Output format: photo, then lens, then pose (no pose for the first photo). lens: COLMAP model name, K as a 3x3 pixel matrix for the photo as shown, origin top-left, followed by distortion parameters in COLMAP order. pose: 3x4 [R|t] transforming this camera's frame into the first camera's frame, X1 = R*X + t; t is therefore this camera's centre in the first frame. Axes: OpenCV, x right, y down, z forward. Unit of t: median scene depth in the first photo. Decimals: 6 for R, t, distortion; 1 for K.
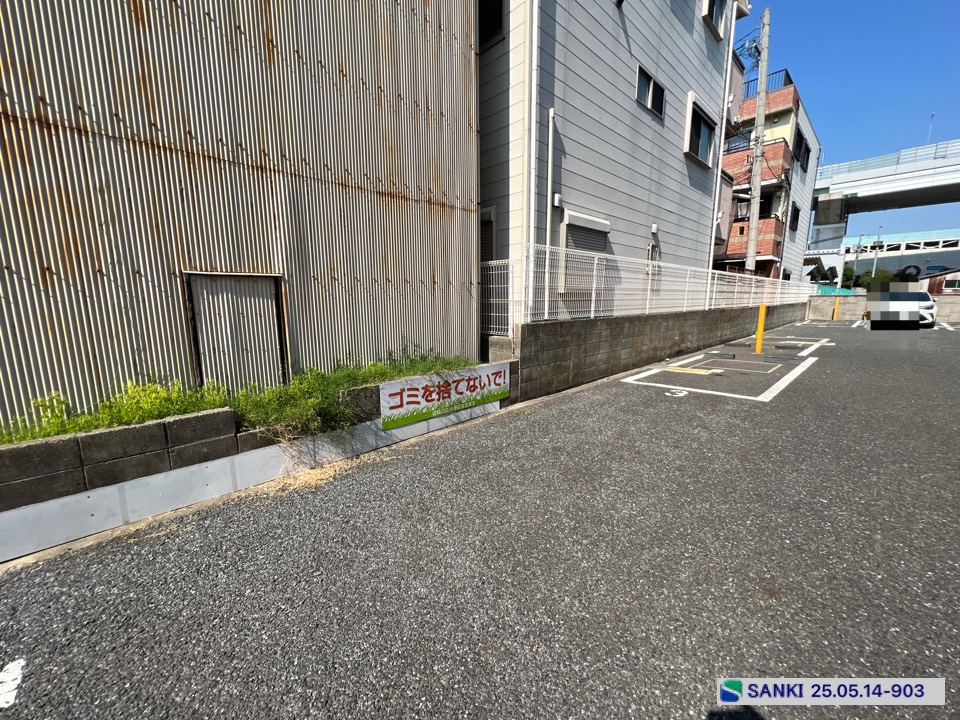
lens RADIAL K [[386.9, 0, 480.6], [0, 386.9, 361.5], [0, 0, 1]] dist [-0.002991, 0.000961]
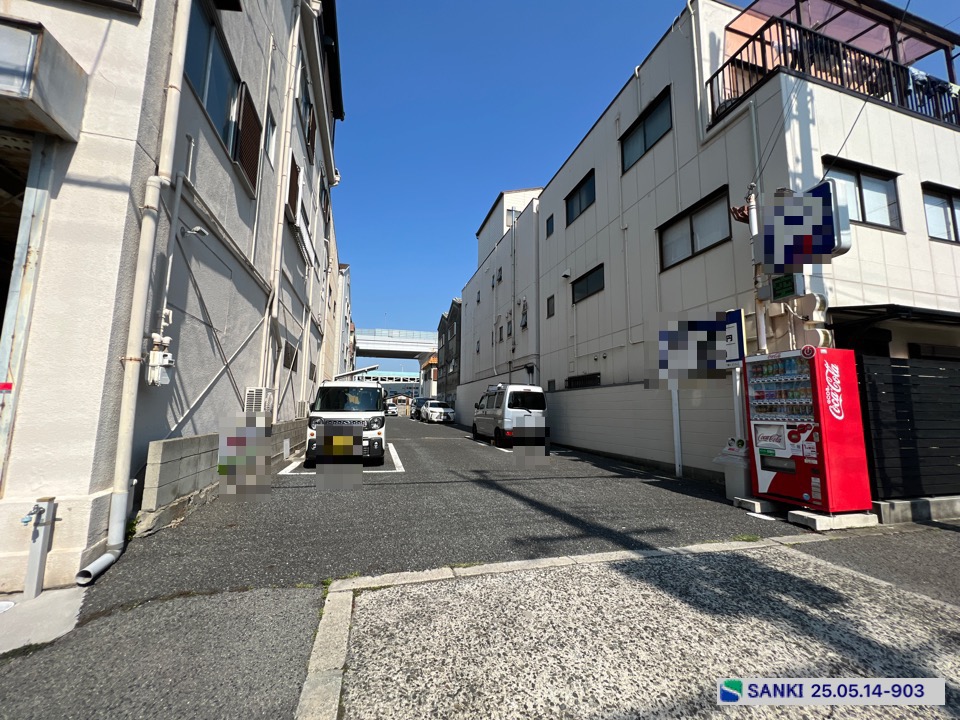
lens RADIAL K [[386.9, 0, 480.6], [0, 386.9, 361.5], [0, 0, 1]] dist [-0.002991, 0.000961]
pose [[0.471748, 0.118856, 0.873686, -0.796870], [0.130941, 0.970442, -0.202721, 0.134635], [-0.871956, 0.210035, 0.442241, -0.650660]]
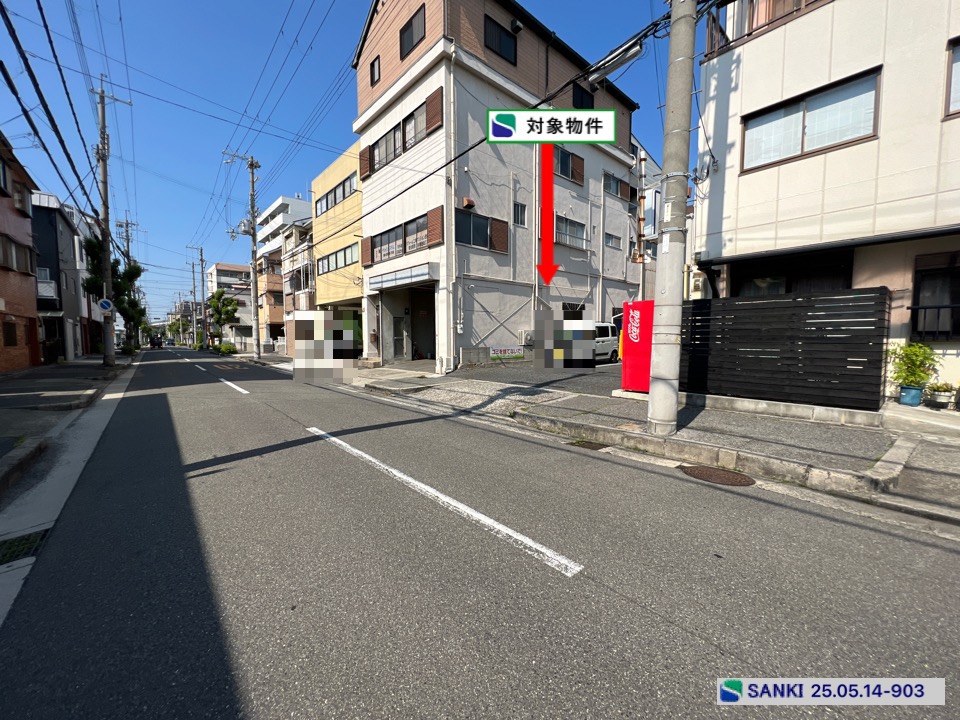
lens RADIAL K [[386.9, 0, 480.6], [0, 386.9, 361.5], [0, 0, 1]] dist [-0.002991, 0.000961]
pose [[0.998897, 0.003815, -0.046807, -0.645156], [-0.008574, 0.994759, -0.101890, 0.209775], [0.046173, 0.102179, 0.993694, -1.118204]]
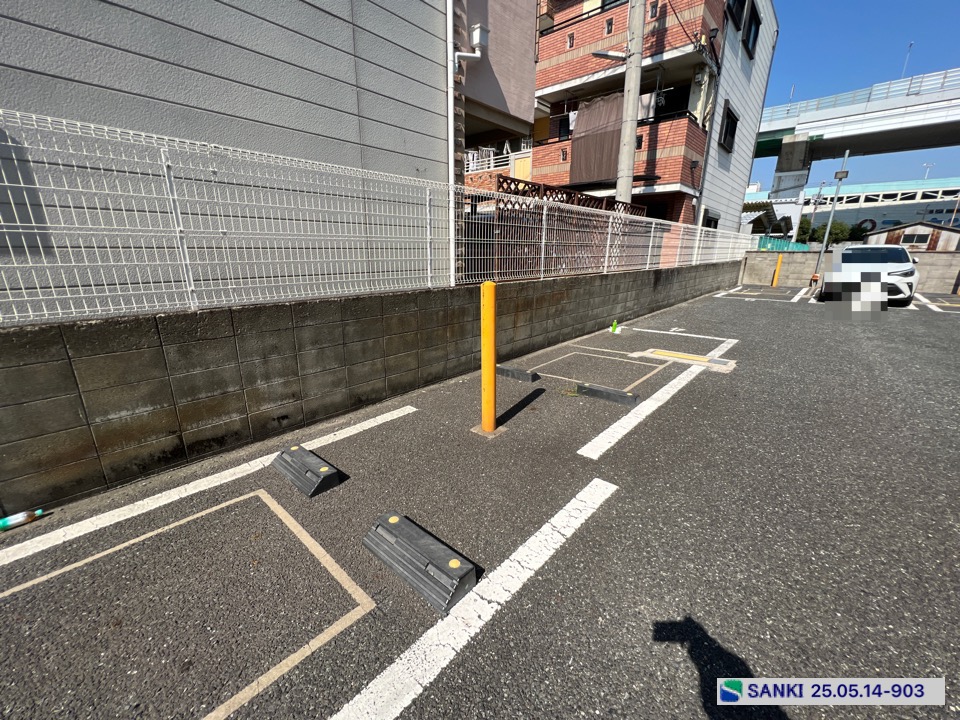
lens RADIAL K [[386.2, 0, 481.1], [0, 386.2, 362.1], [0, 0, 1]] dist [-0.000740, 0.000441]
pose [[0.997152, -0.011288, 0.074568, 0.317126], [0.002179, 0.992634, 0.121130, -0.055780], [-0.075386, -0.120623, 0.989832, 0.310923]]
